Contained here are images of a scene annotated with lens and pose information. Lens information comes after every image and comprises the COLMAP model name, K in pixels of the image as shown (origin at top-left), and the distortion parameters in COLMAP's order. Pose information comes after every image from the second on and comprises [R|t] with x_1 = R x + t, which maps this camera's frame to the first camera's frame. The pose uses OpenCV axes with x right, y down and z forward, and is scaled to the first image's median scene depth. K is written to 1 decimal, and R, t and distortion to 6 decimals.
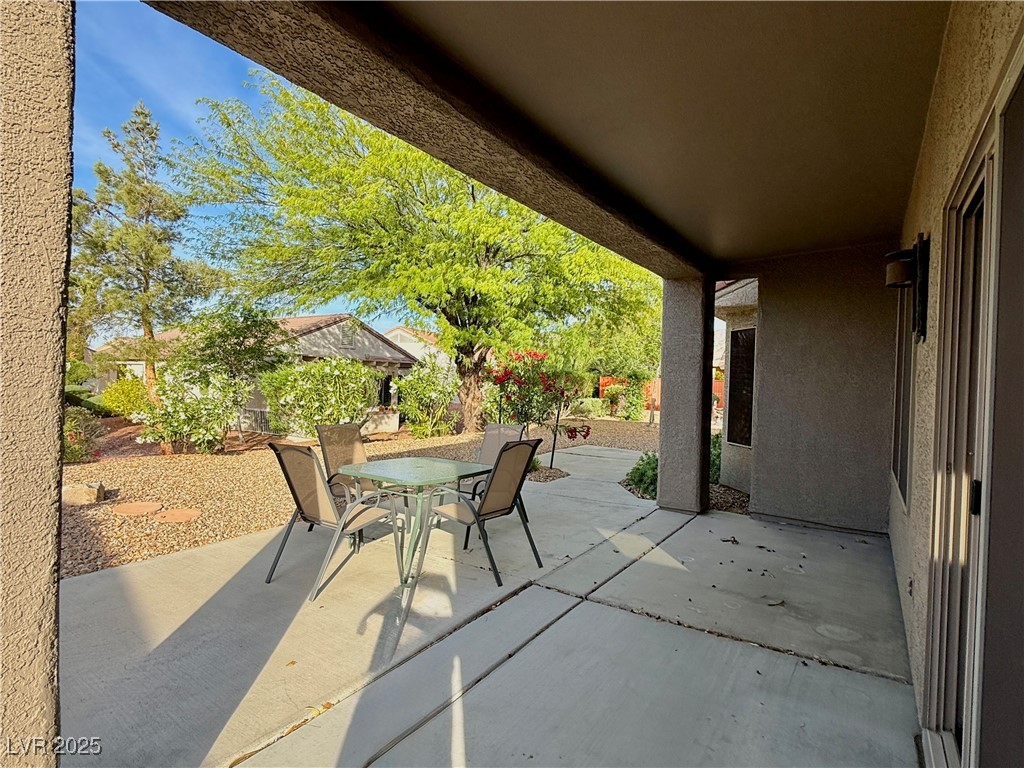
lens RADIAL K [[526.1, 0, 512.4], [0, 526.1, 385.5], [0, 0, 1]] dist [0.004283, 0.000417]
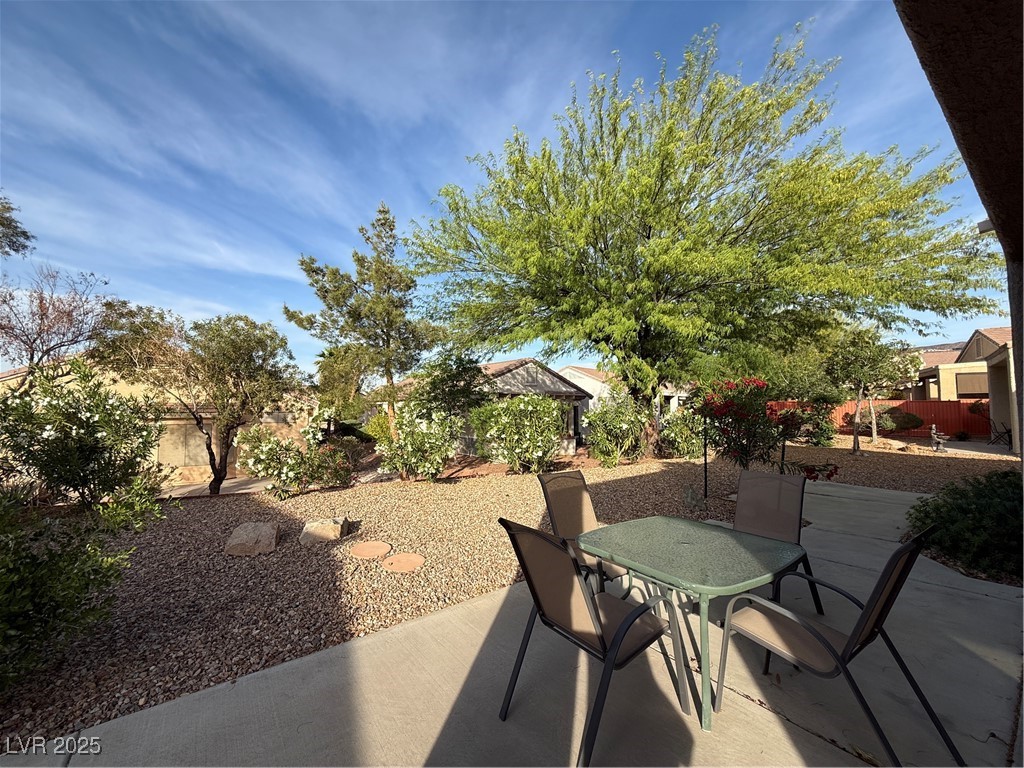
lens RADIAL K [[411.7, 0, 510.4], [0, 411.7, 382.8], [0, 0, 1]] dist [-0.000508, -0.000085]
pose [[0.942757, -0.049094, -0.329847, -0.090431], [0.025475, 0.996816, -0.075552, -0.012139], [0.332506, 0.062825, 0.941006, 0.164432]]
